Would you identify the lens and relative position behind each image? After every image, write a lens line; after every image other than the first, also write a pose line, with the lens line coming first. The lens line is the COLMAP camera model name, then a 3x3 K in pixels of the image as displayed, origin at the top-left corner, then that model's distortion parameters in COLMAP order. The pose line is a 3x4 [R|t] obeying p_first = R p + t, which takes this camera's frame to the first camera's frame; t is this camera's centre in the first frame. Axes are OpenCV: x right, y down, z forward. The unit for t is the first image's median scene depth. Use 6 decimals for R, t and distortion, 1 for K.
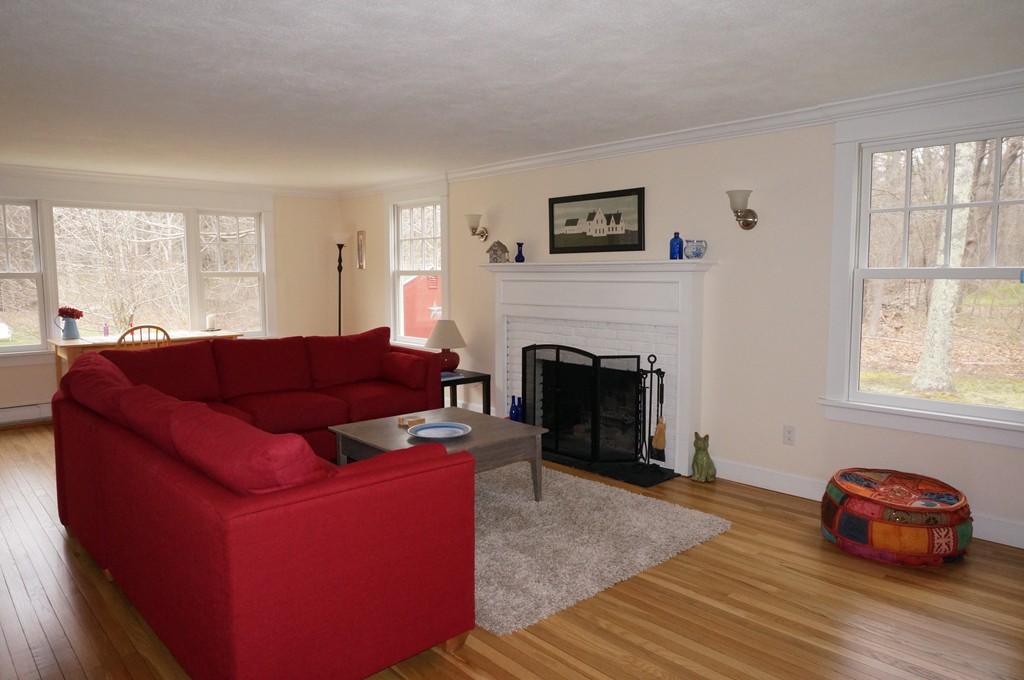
lens RADIAL K [[677.7, 0, 514.0], [0, 677.7, 337.8], [0, 0, 1]] dist [-0.049334, 0.029137]
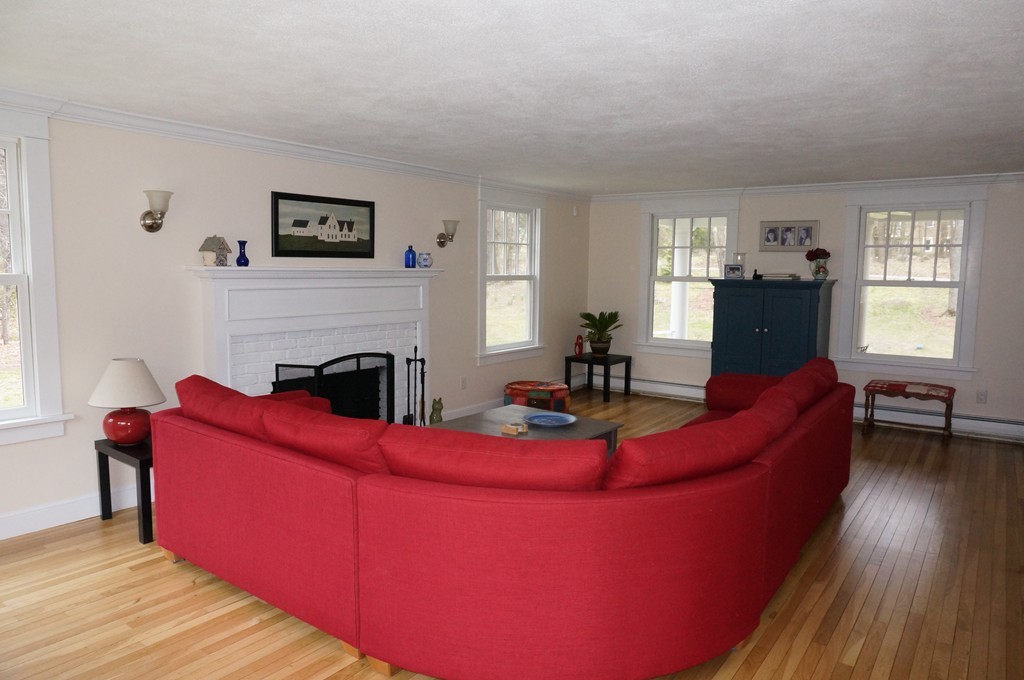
lens RADIAL K [[677.7, 0, 513.2], [0, 677.7, 340.0], [0, 0, 1]] dist [-0.049334, 0.029137]
pose [[-0.196284, -0.104401, 0.974973, -0.911216], [0.080984, 0.989193, 0.122227, -0.108207], [-0.977197, 0.102949, -0.185708, 0.948665]]
